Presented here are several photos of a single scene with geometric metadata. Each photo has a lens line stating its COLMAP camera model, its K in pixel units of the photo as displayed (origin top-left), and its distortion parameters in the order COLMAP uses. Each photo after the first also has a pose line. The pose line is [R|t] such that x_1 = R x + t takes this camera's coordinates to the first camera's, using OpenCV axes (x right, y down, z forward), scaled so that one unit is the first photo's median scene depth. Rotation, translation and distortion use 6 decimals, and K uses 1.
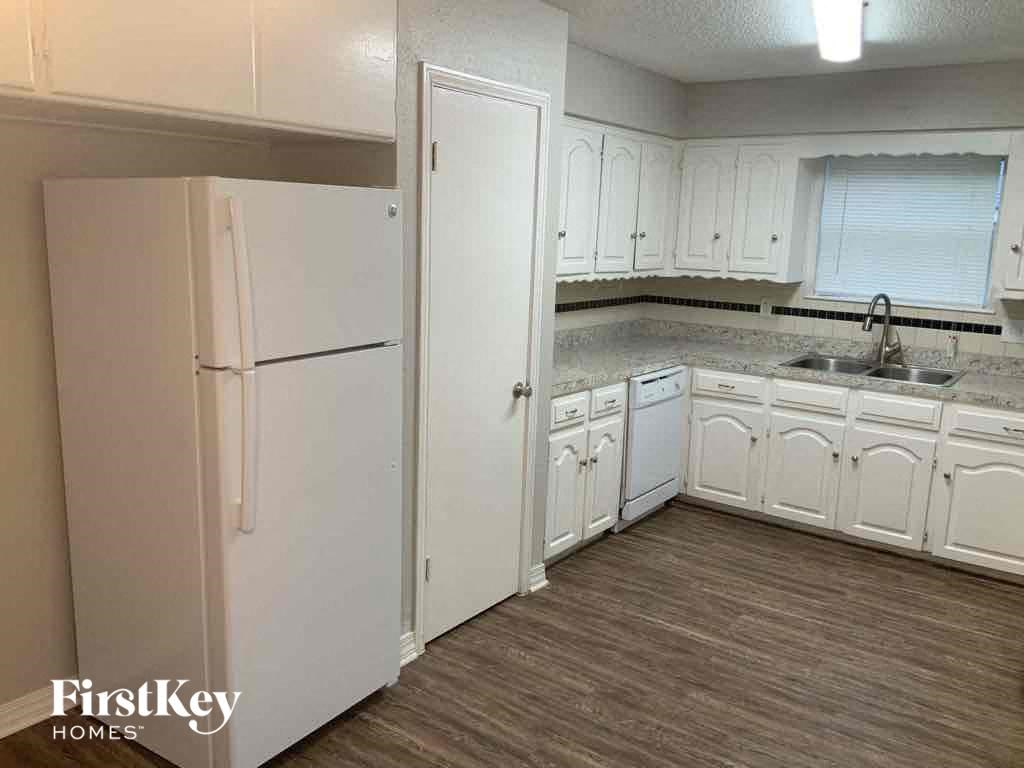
lens RADIAL K [[831.4, 0, 506.7], [0, 831.4, 380.9], [0, 0, 1]] dist [0.021791, -0.016201]
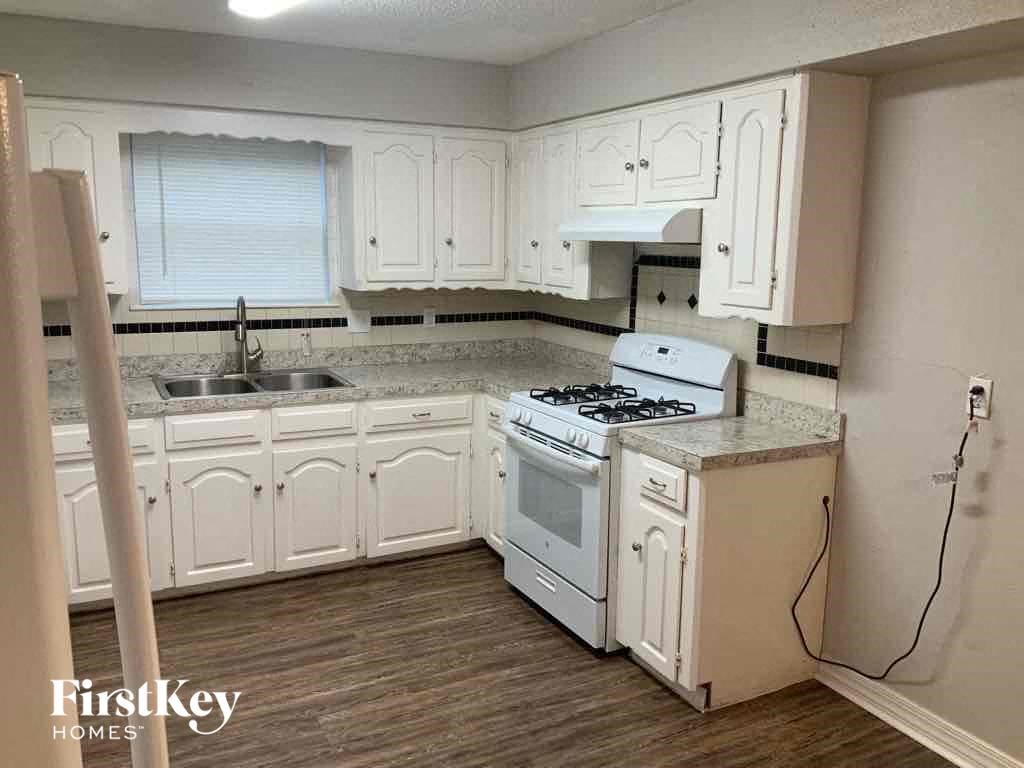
lens RADIAL K [[831.4, 0, 509.3], [0, 831.4, 386.7], [0, 0, 1]] dist [0.021791, -0.016201]
pose [[0.462075, -0.183164, 0.867720, -0.210925], [0.172566, 0.978307, 0.114614, -0.067390], [-0.869890, 0.096779, 0.483659, 0.362046]]
